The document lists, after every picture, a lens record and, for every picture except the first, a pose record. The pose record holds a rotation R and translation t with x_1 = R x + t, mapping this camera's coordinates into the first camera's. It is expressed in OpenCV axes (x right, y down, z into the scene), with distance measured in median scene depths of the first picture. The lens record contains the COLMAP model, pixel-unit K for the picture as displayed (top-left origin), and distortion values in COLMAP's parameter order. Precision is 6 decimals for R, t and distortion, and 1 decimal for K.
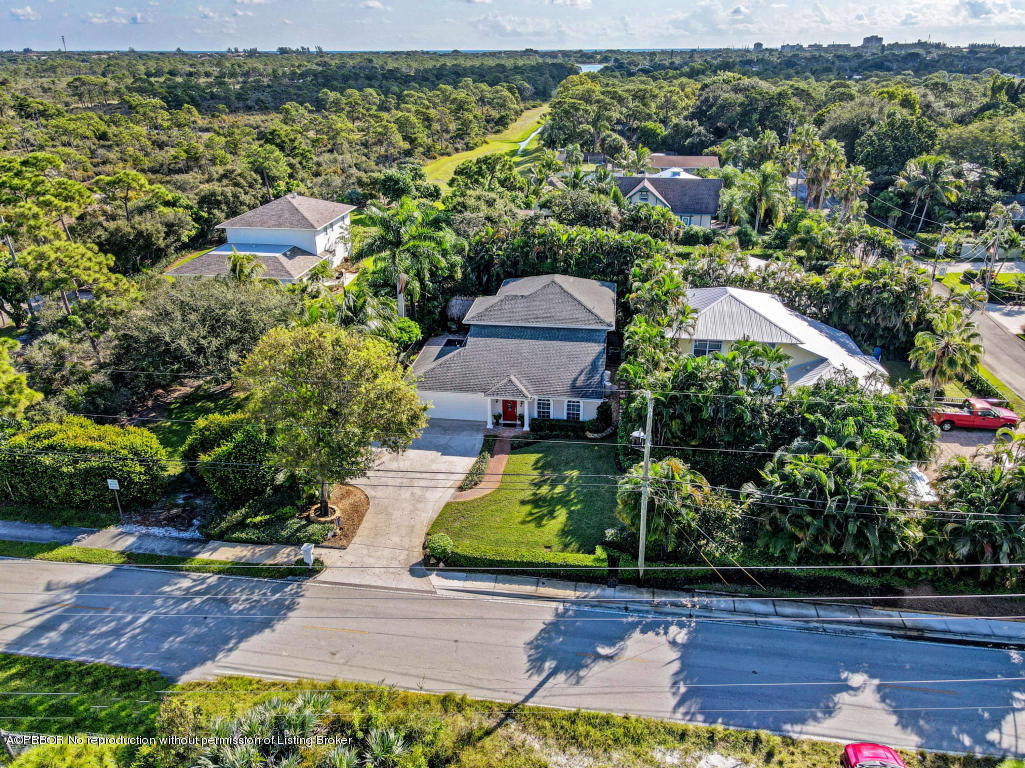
lens RADIAL K [[748.8, 0, 507.8], [0, 748.8, 379.4], [0, 0, 1]] dist [0.011558, 0.014077]
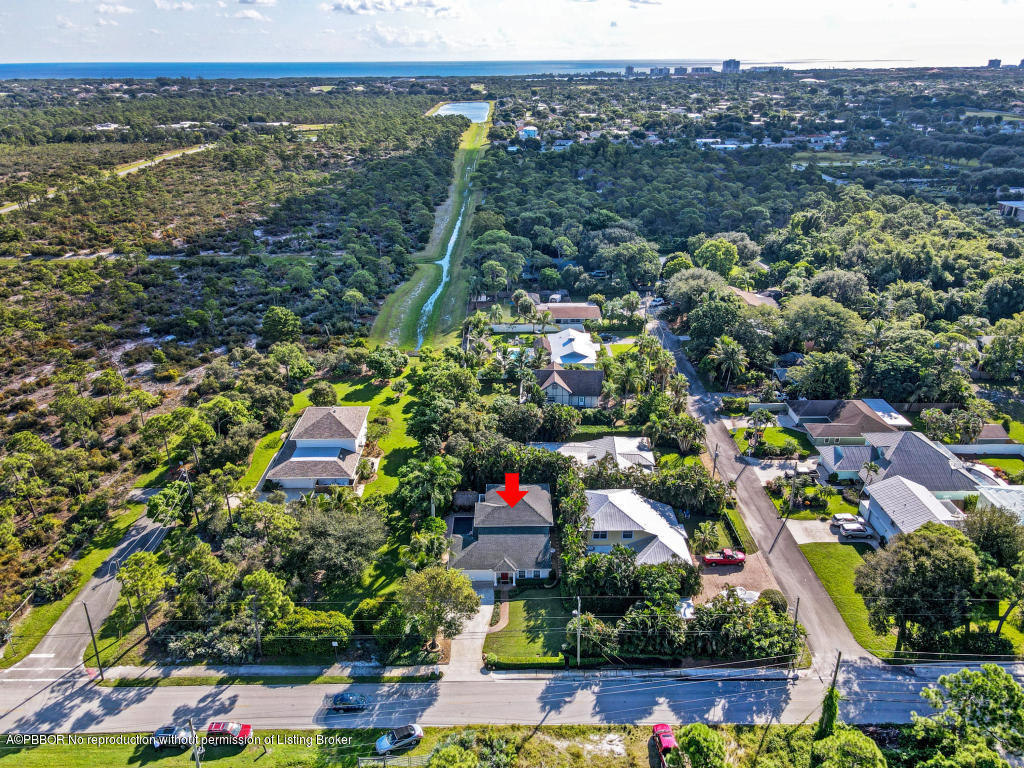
lens RADIAL K [[748.0, 0, 507.3], [0, 748.0, 379.4], [0, 0, 1]] dist [0.011558, 0.014077]
pose [[0.989400, -0.058356, 0.132976, -0.277124], [0.059894, 0.998176, -0.007598, -0.568420], [-0.132290, 0.015482, 0.991090, -1.201026]]
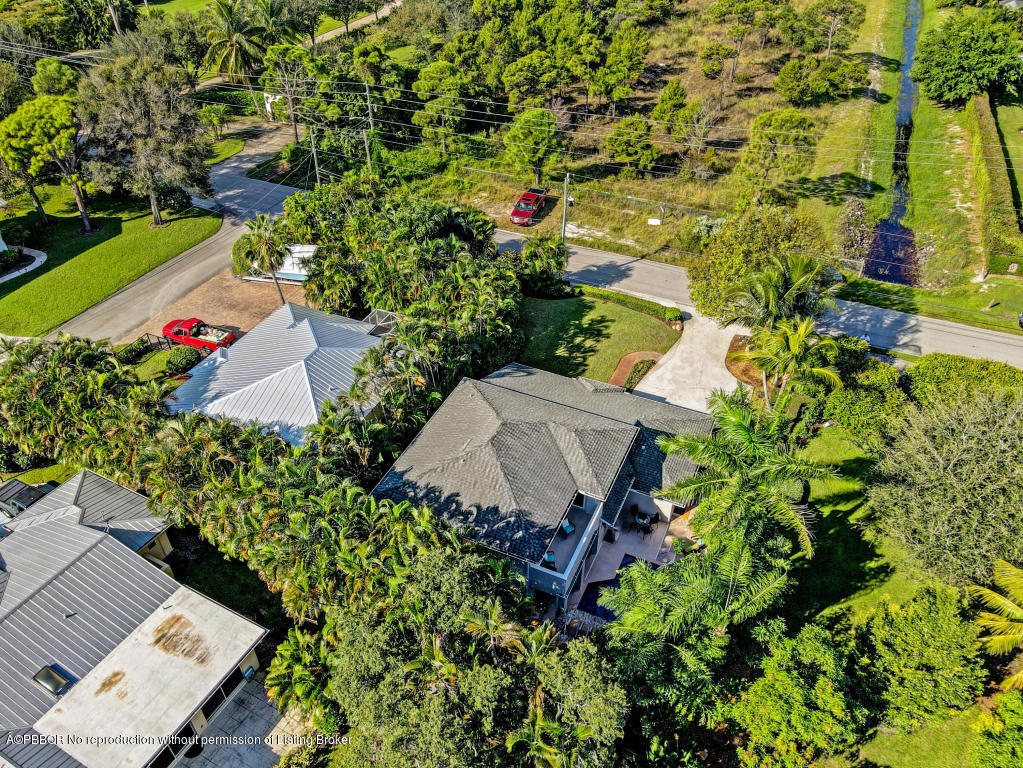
lens RADIAL K [[754.4, 0, 507.4], [0, 754.4, 366.8], [0, 0, 1]] dist [0.012008, 0.008395]
pose [[-0.958963, -0.163530, 0.231618, -0.134041], [0.123828, 0.493326, 0.860986, -1.046782], [-0.255060, 0.854335, -0.452832, 1.763511]]
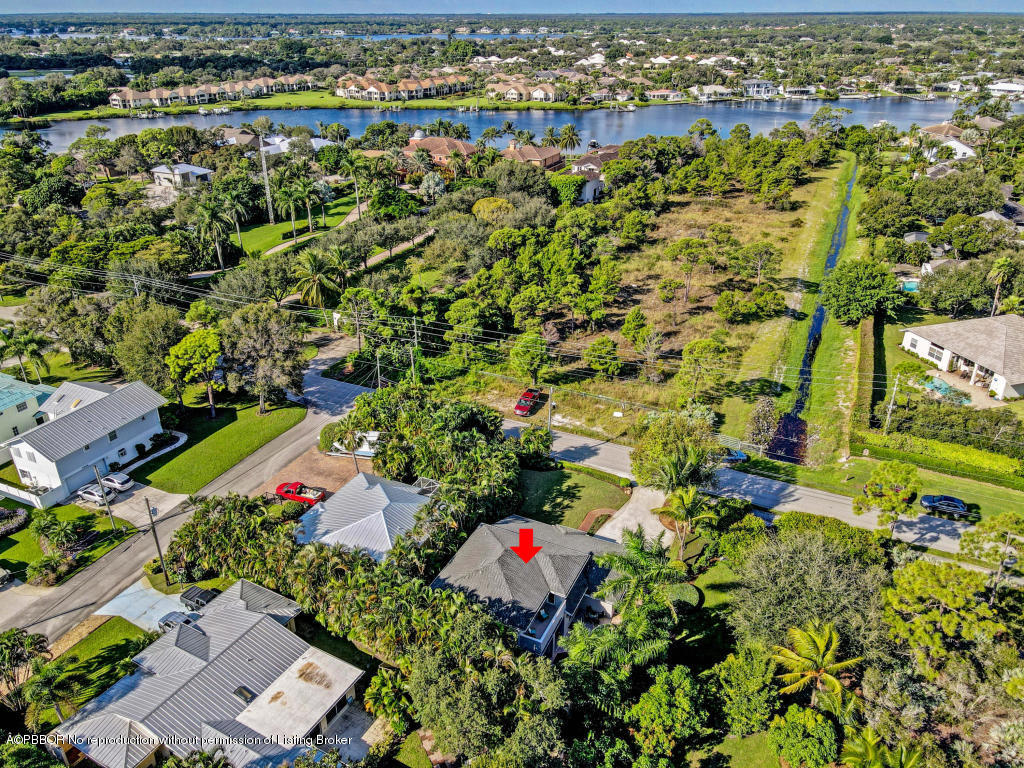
lens RADIAL K [[748.0, 0, 507.3], [0, 748.0, 379.4], [0, 0, 1]] dist [0.011558, 0.014077]
pose [[-0.954612, -0.123498, 0.271043, -0.305091], [0.127636, 0.652594, 0.746880, -1.596146], [-0.269119, 0.747575, -0.607212, 2.079715]]
